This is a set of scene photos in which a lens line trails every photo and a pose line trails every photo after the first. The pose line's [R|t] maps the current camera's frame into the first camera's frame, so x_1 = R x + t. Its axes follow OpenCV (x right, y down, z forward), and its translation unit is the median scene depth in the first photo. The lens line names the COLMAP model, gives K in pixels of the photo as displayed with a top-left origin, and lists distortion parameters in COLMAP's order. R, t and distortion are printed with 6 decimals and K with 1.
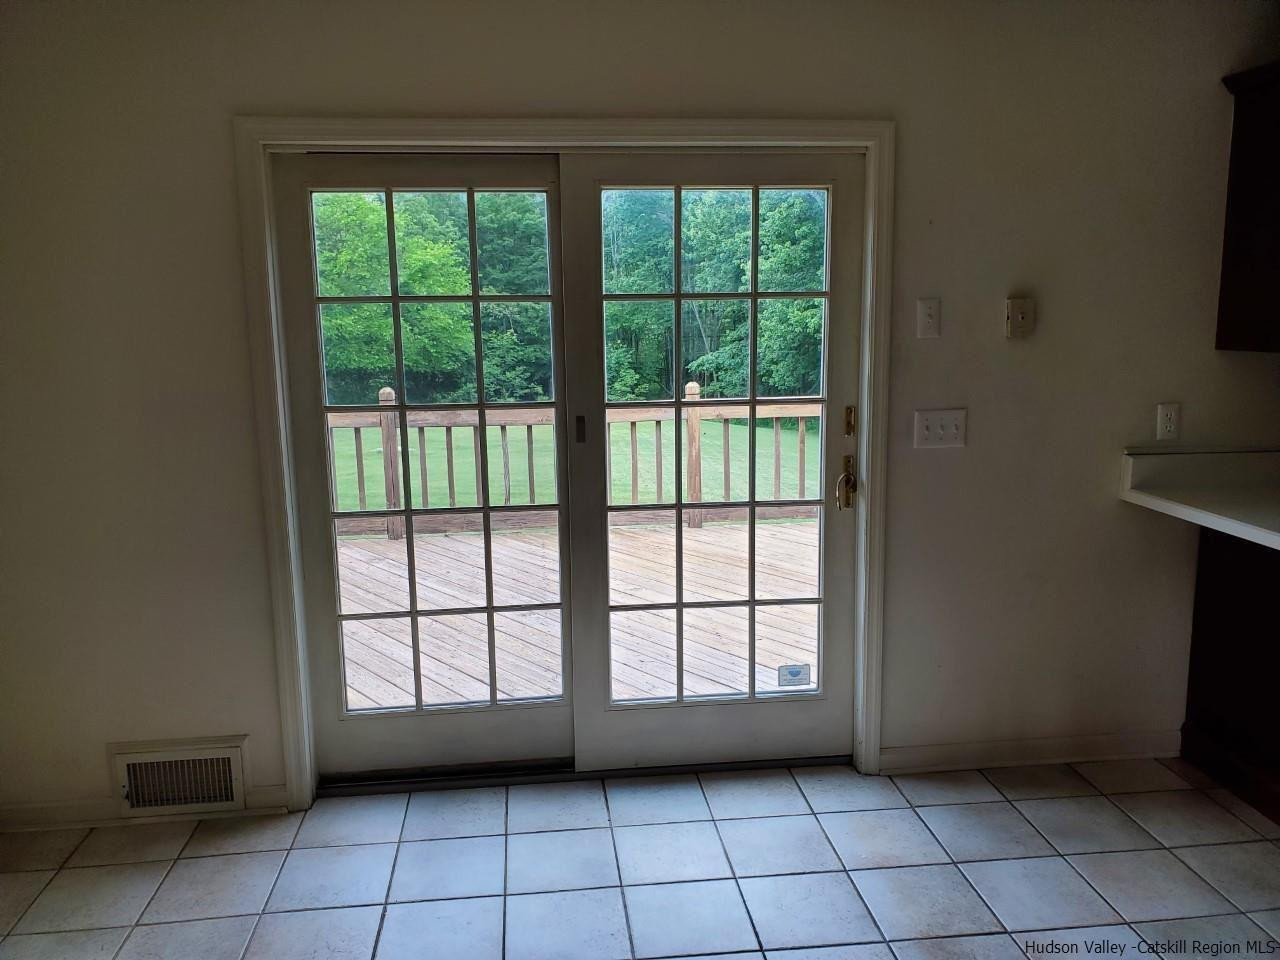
lens RADIAL K [[1005.3, 0, 638.4], [0, 1005.3, 484.3], [0, 0, 1]] dist [0.014379, 0.006752]
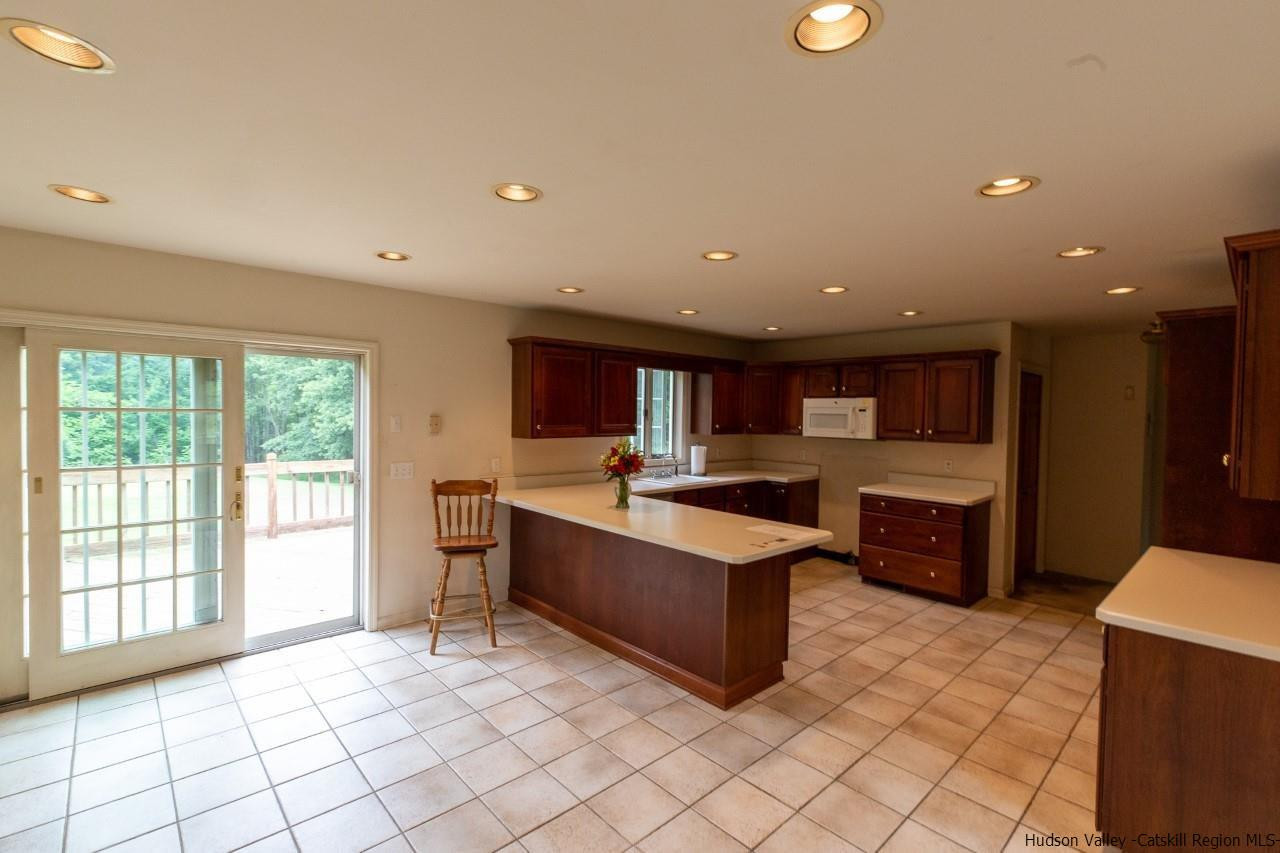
lens RADIAL K [[567.0, 0, 637.4], [0, 567.0, 426.6], [0, 0, 1]] dist [0.003573, -0.000221]
pose [[0.805427, 0.015251, 0.592499, -0.043828], [0.071689, 0.989823, -0.122930, 0.044206], [-0.588344, 0.141487, 0.796136, -0.388942]]
